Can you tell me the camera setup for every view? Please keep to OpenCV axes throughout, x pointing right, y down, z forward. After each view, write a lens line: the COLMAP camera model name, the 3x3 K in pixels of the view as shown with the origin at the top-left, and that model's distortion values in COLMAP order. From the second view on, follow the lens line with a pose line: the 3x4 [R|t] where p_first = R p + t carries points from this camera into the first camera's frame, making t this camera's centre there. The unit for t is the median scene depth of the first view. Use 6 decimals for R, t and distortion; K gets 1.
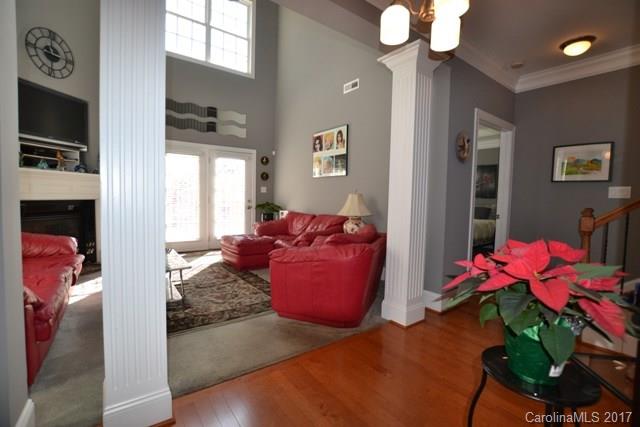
lens RADIAL K [[291.1, 0, 321.6], [0, 291.1, 212.5], [0, 0, 1]] dist [-0.004650, -0.000256]
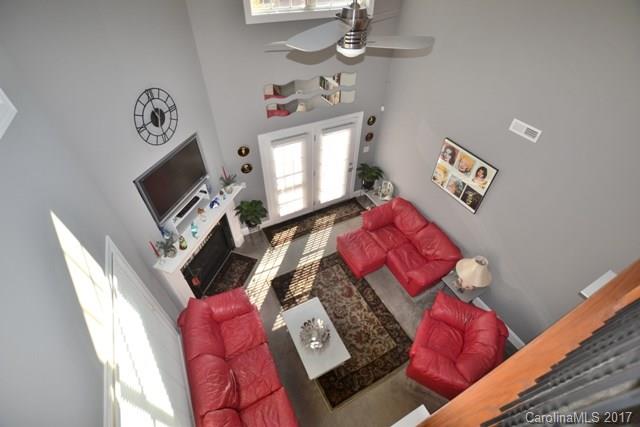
lens RADIAL K [[291.1, 0, 317.5], [0, 291.1, 212.7], [0, 0, 1]] dist [-0.004650, -0.000256]
pose [[0.986129, 0.109114, -0.125074, -0.246034], [0.000808, 0.750385, 0.661001, -0.620344], [0.165978, -0.651933, 0.739888, 0.186141]]
